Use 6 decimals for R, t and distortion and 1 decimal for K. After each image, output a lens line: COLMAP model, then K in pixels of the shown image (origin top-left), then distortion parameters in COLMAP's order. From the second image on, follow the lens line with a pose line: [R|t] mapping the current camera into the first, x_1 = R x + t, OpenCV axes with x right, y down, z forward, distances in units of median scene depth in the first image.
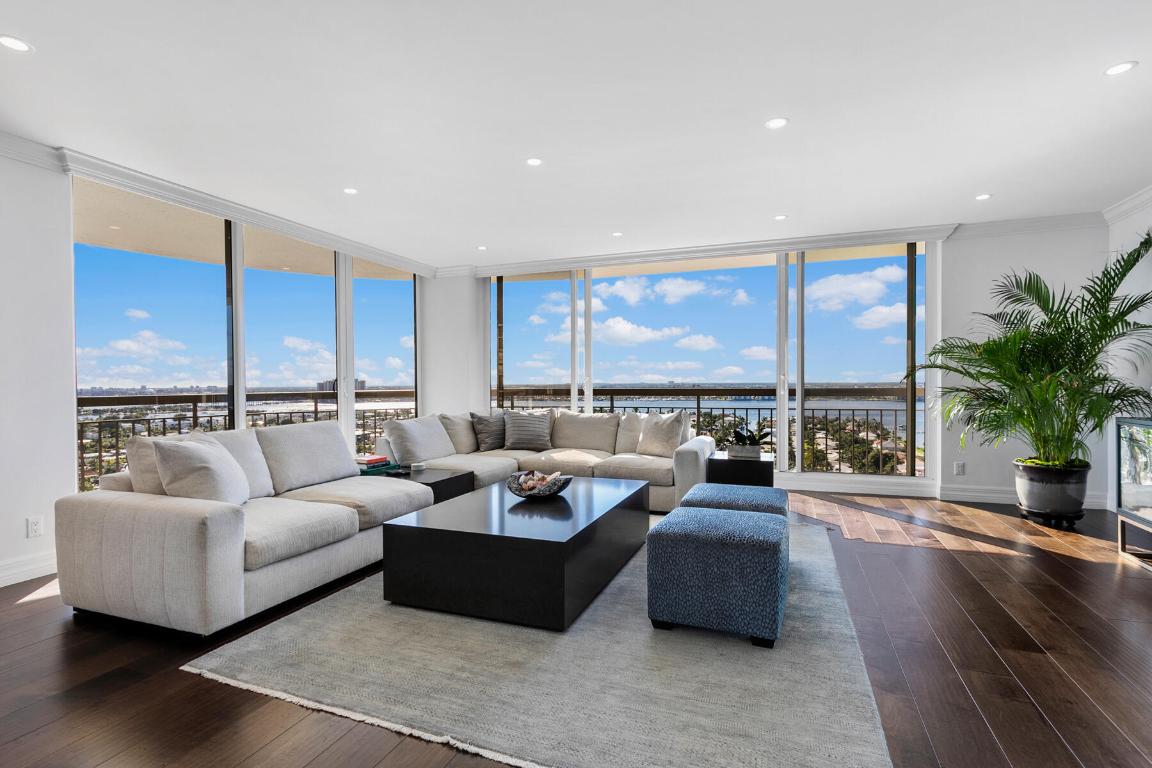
lens RADIAL K [[560.9, 0, 583.9], [0, 560.9, 388.1], [0, 0, 1]] dist [0.001052, 0.001755]
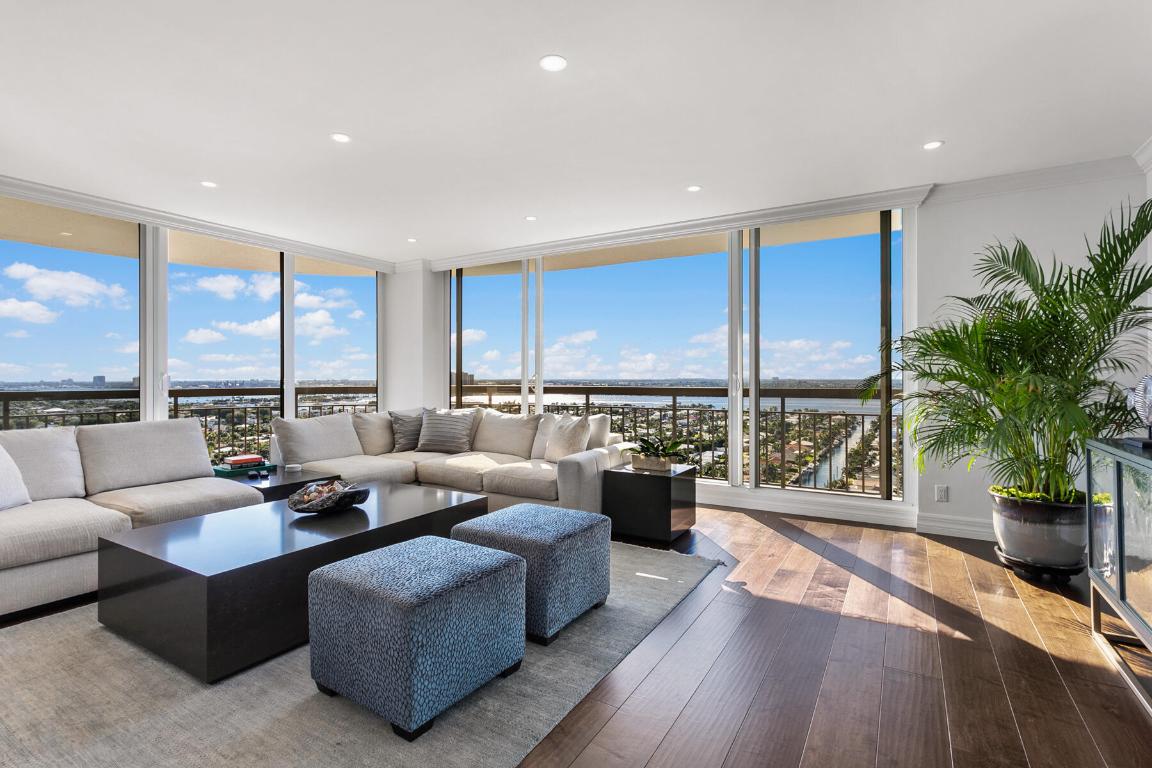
lens RADIAL K [[560.9, 0, 582.2], [0, 560.9, 364.7], [0, 0, 1]] dist [0.001052, 0.001755]
pose [[0.982202, 0.001244, -0.187824, 0.345896], [-0.007161, 0.999499, -0.030831, -0.009019], [0.187692, 0.031627, 0.981719, 0.142750]]
